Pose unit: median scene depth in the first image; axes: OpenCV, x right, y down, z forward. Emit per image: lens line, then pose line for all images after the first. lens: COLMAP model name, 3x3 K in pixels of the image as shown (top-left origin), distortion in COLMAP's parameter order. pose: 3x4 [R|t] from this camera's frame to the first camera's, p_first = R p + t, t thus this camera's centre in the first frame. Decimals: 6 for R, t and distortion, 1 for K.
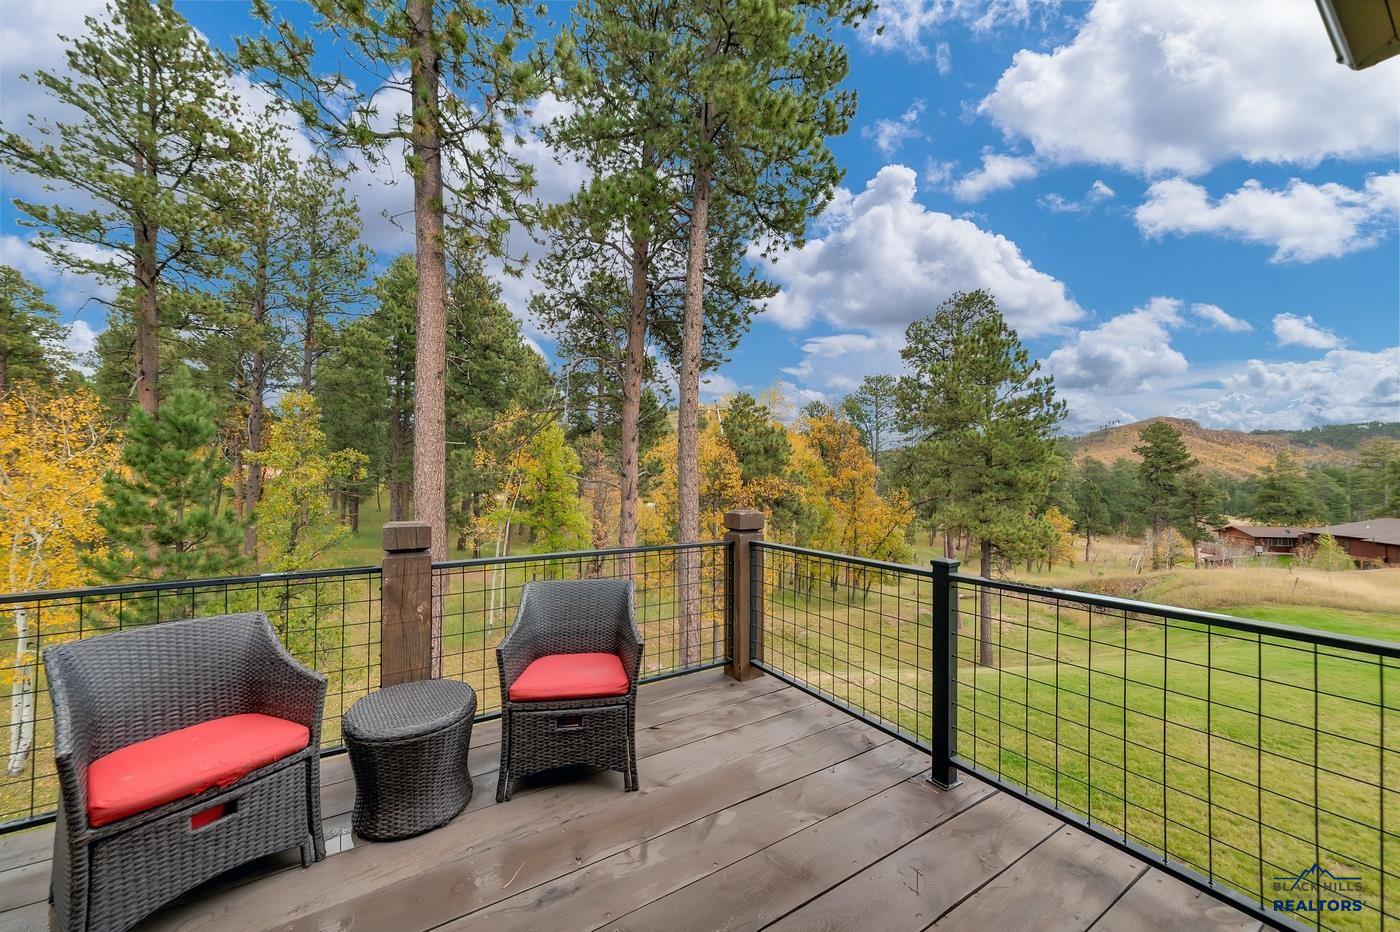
lens RADIAL K [[500.9, 0, 702.8], [0, 500.9, 480.2], [0, 0, 1]] dist [0.002309, 0.000431]
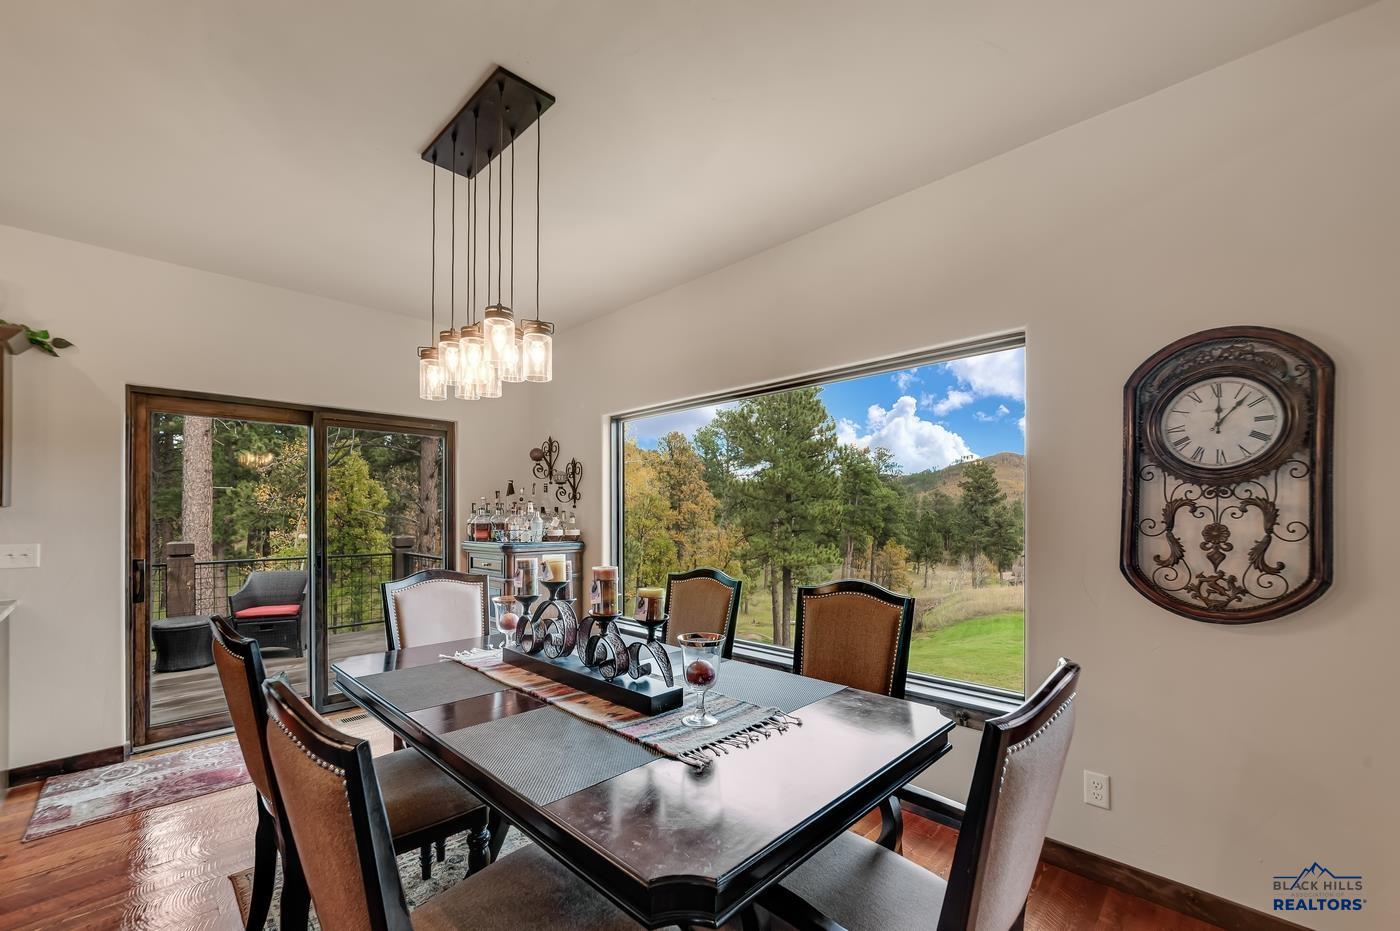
lens RADIAL K [[557.4, 0, 704.7], [0, 557.4, 513.7], [0, 0, 1]] dist [0.001744, 0.001050]
pose [[0.972936, -0.003600, 0.231048, 0.094400], [0.003280, 0.999993, 0.001770, -0.003173], [-0.231053, -0.000964, 0.972941, -0.167810]]
